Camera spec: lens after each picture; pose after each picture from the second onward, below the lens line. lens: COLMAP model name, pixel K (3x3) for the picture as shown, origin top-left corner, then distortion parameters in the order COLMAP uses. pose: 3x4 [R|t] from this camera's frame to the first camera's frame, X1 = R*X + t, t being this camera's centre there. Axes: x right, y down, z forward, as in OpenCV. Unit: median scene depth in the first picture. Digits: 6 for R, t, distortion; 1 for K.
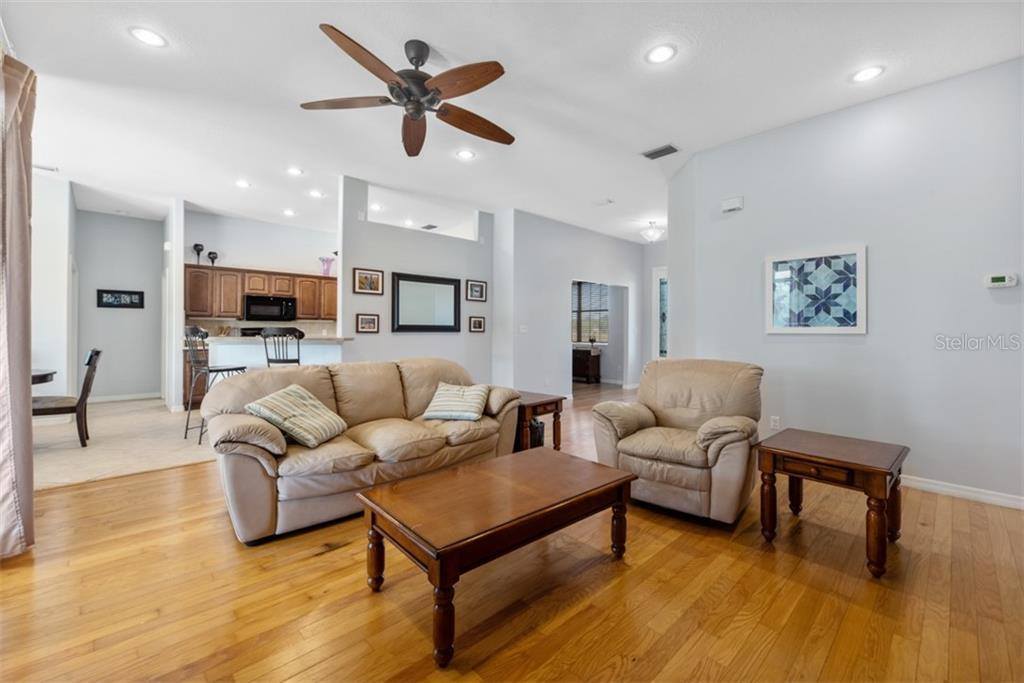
lens RADIAL K [[424.4, 0, 520.9], [0, 424.4, 330.8], [0, 0, 1]] dist [0.014173, -0.000926]
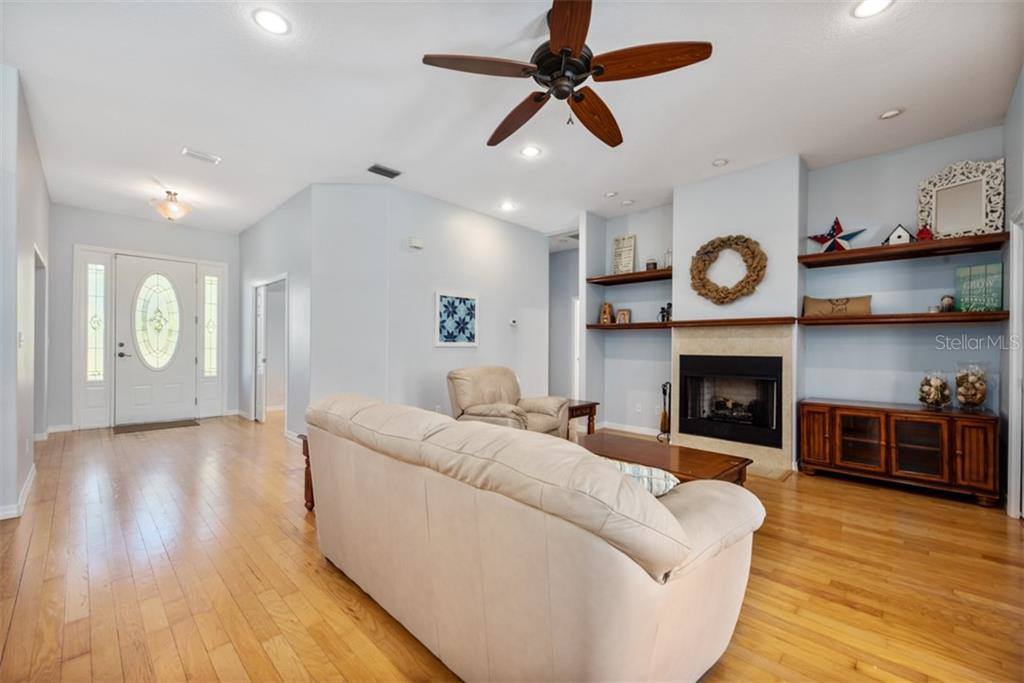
lens RADIAL K [[424.4, 0, 510.4], [0, 424.4, 344.1], [0, 0, 1]] dist [0.014173, -0.000926]
pose [[-0.034514, -0.002945, 0.999400, -0.858376], [-0.004556, 0.999986, 0.002789, -0.007790], [-0.999394, -0.004457, -0.034527, 0.878802]]
